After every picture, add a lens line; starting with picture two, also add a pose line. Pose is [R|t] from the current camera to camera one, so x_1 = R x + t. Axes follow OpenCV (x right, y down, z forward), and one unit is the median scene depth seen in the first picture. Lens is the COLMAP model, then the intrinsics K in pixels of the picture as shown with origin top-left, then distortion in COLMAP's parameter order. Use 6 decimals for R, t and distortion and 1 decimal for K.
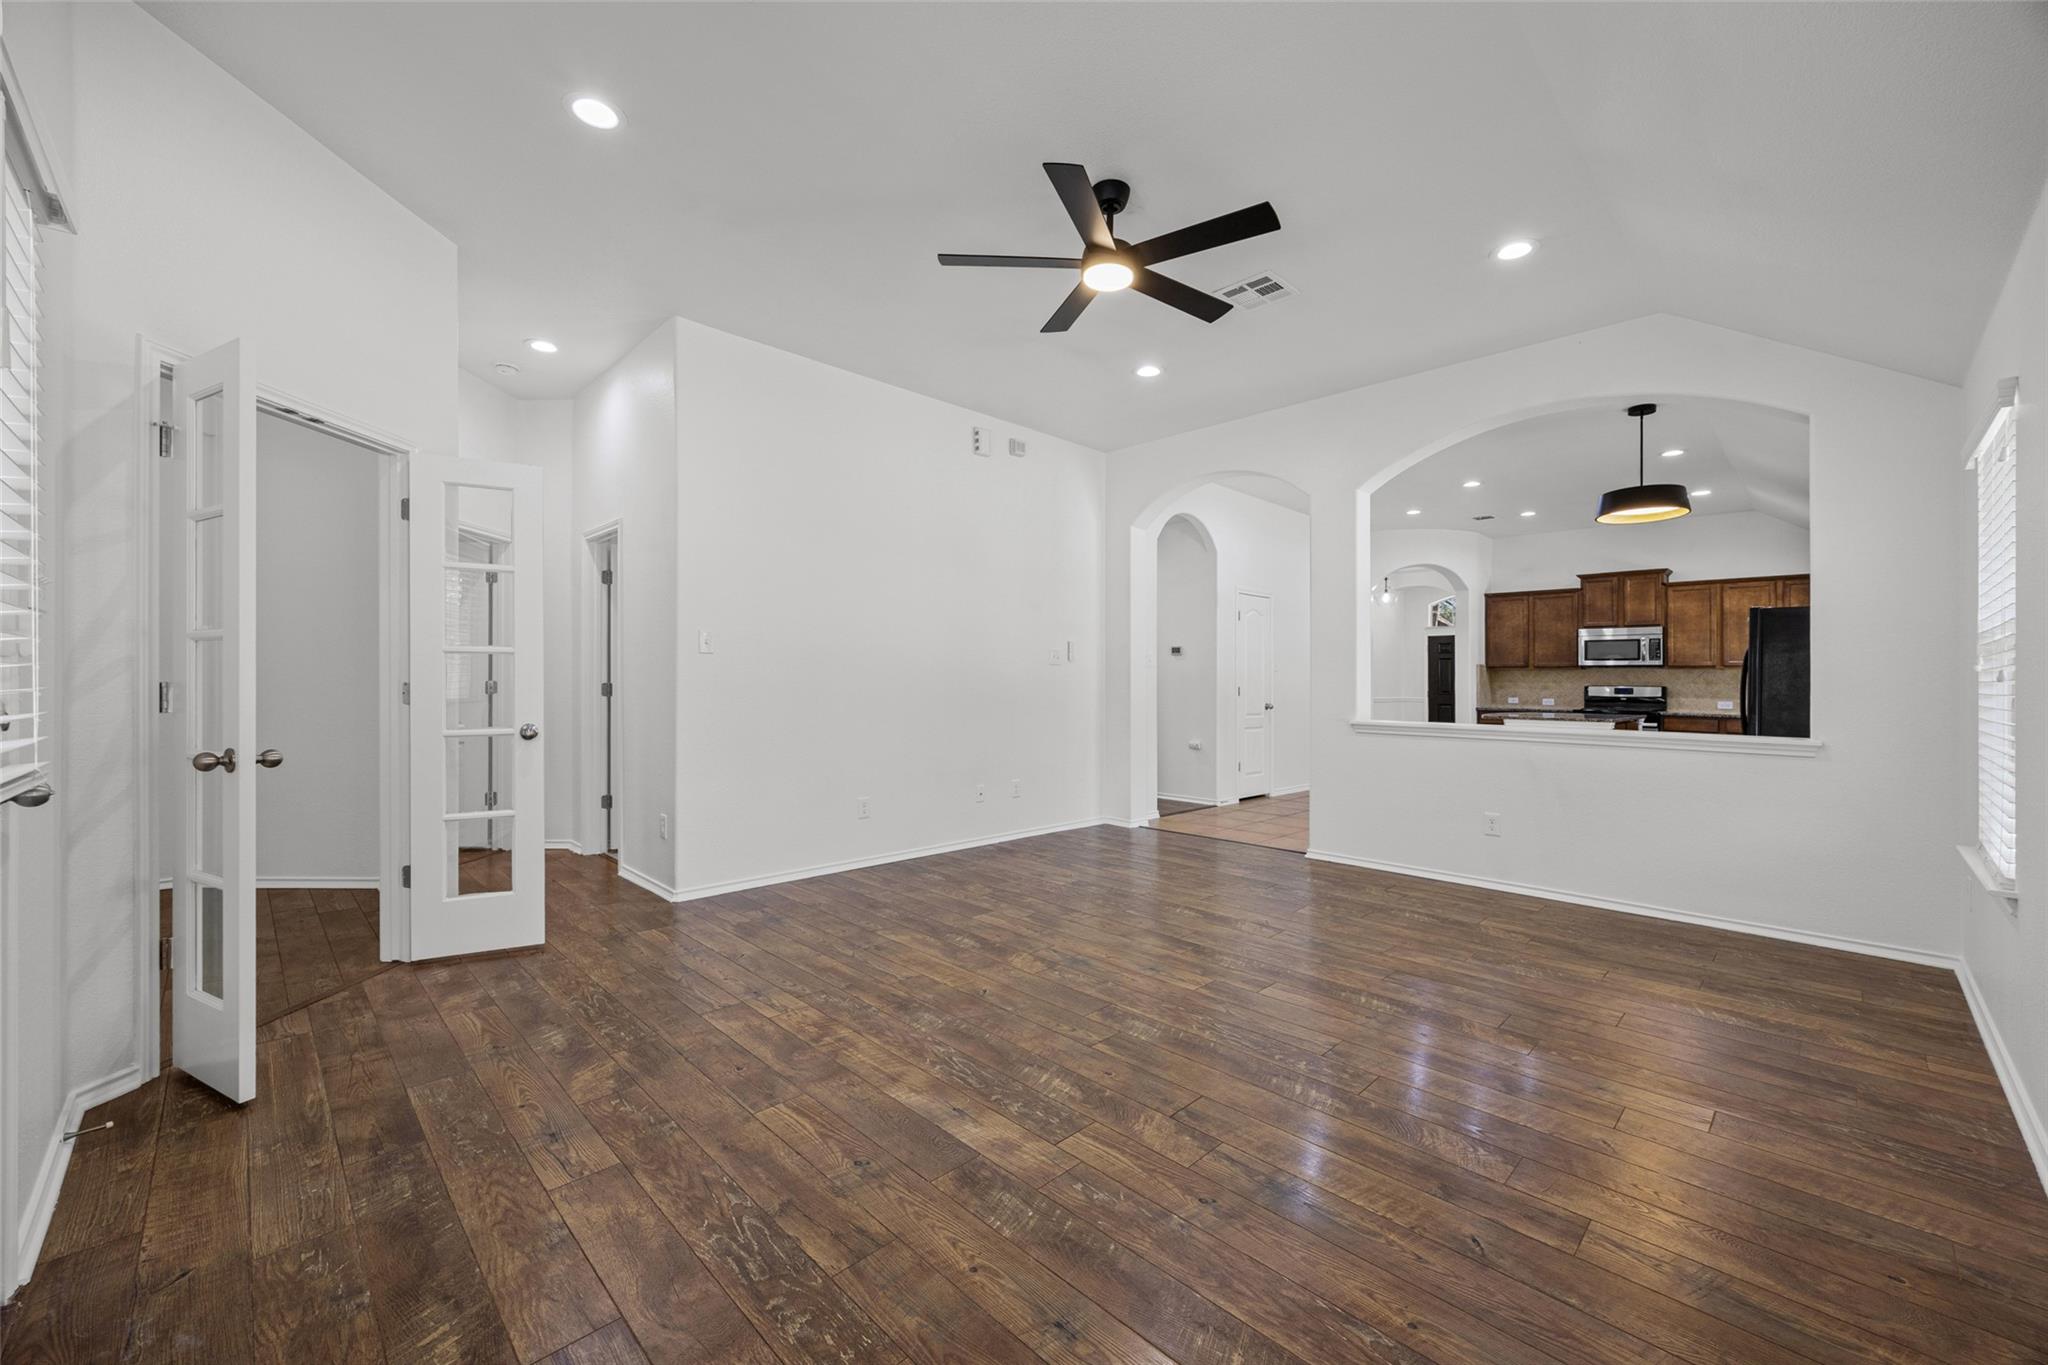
lens RADIAL K [[790.7, 0, 1016.7], [0, 790.7, 674.2], [0, 0, 1]] dist [-0.002700, -0.000815]
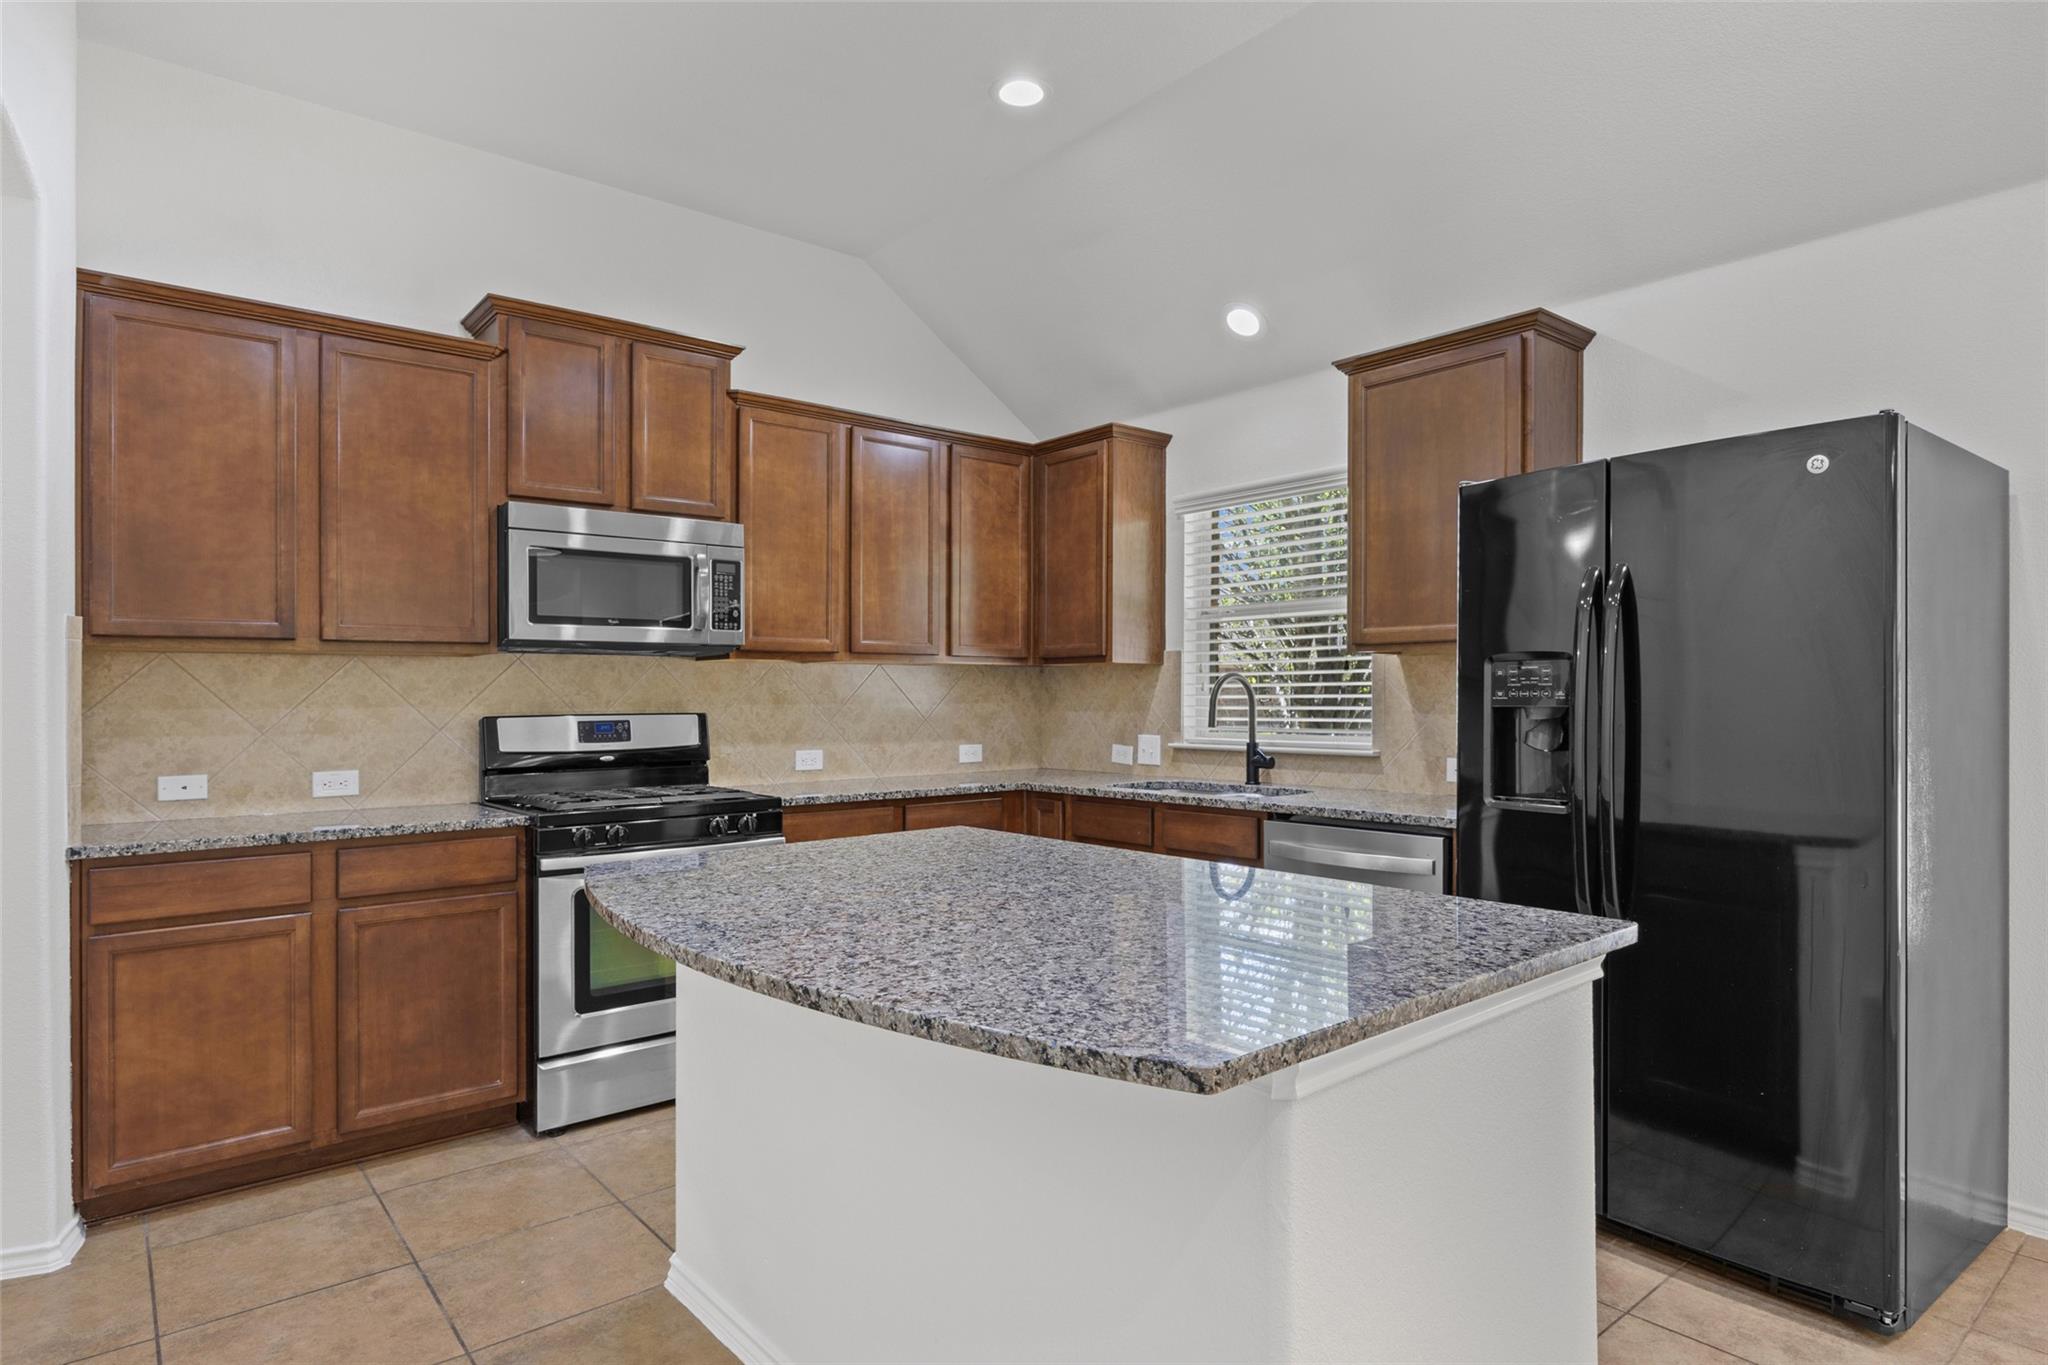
lens RADIAL K [[1139.9, 0, 1020.6], [0, 1139.9, 683.9], [0, 0, 1]] dist [0.004944, 0.002042]
pose [[0.086963, -0.005486, 0.996196, 0.965761], [-0.006011, 0.999964, 0.006032, 0.000065], [-0.996193, -0.006513, 0.086927, 2.195406]]
